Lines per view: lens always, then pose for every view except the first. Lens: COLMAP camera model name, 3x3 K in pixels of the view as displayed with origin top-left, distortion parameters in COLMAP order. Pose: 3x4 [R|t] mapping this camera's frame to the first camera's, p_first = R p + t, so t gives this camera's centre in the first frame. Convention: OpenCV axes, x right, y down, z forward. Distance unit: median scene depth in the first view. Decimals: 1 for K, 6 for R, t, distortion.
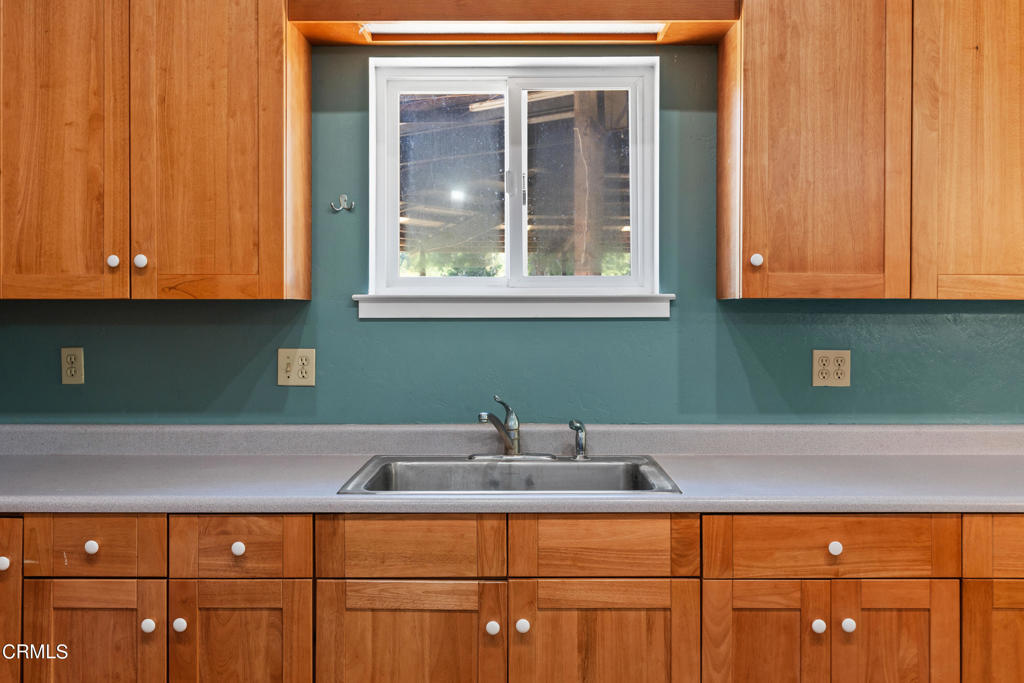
lens RADIAL K [[890.3, 0, 519.8], [0, 890.3, 313.9], [0, 0, 1]] dist [0.005610, -0.004618]
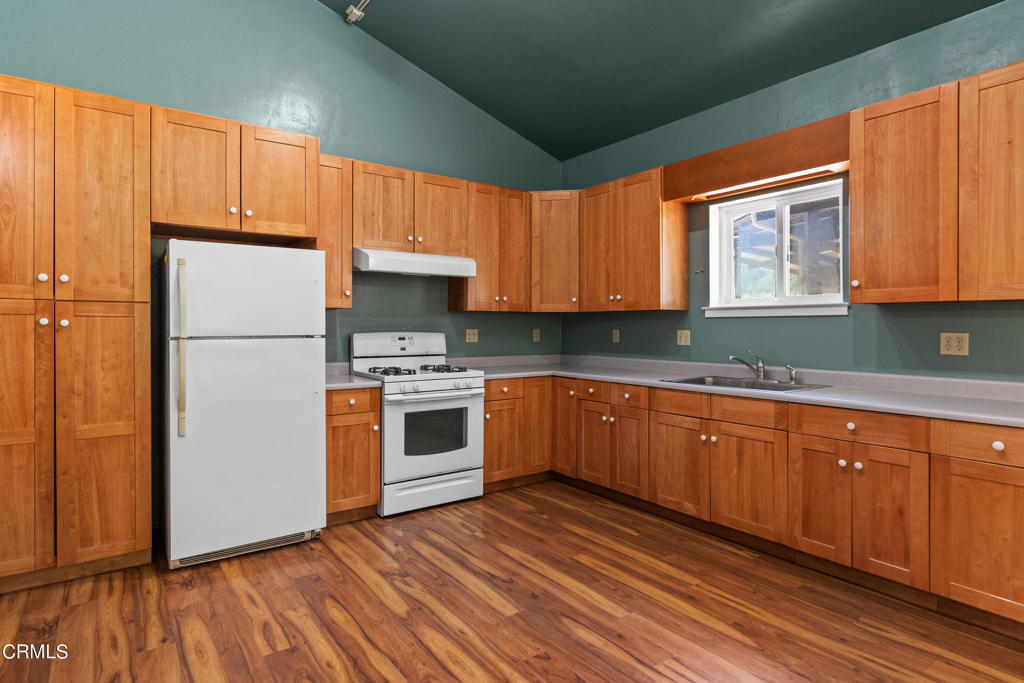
lens RADIAL K [[557.8, 0, 520.7], [0, 557.8, 332.1], [0, 0, 1]] dist [-0.005388, 0.003136]
pose [[0.598066, 0.008271, -0.801404, 0.804006], [-0.001006, 0.999954, 0.009570, 0.034299], [0.801446, -0.004917, 0.598047, -0.308218]]
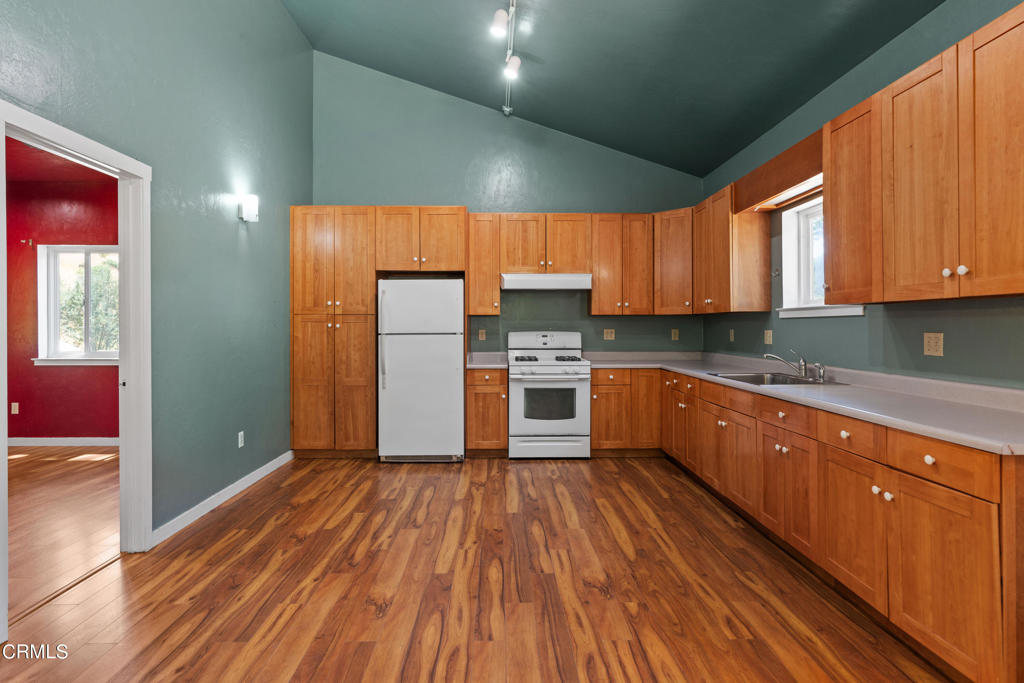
lens RADIAL K [[557.8, 0, 515.1], [0, 557.8, 334.0], [0, 0, 1]] dist [-0.005388, 0.003136]
pose [[0.021323, 0.012319, -0.999697, 1.547285], [0.001446, 0.999923, 0.012353, 0.033190], [0.999772, -0.001709, 0.021304, 0.254436]]
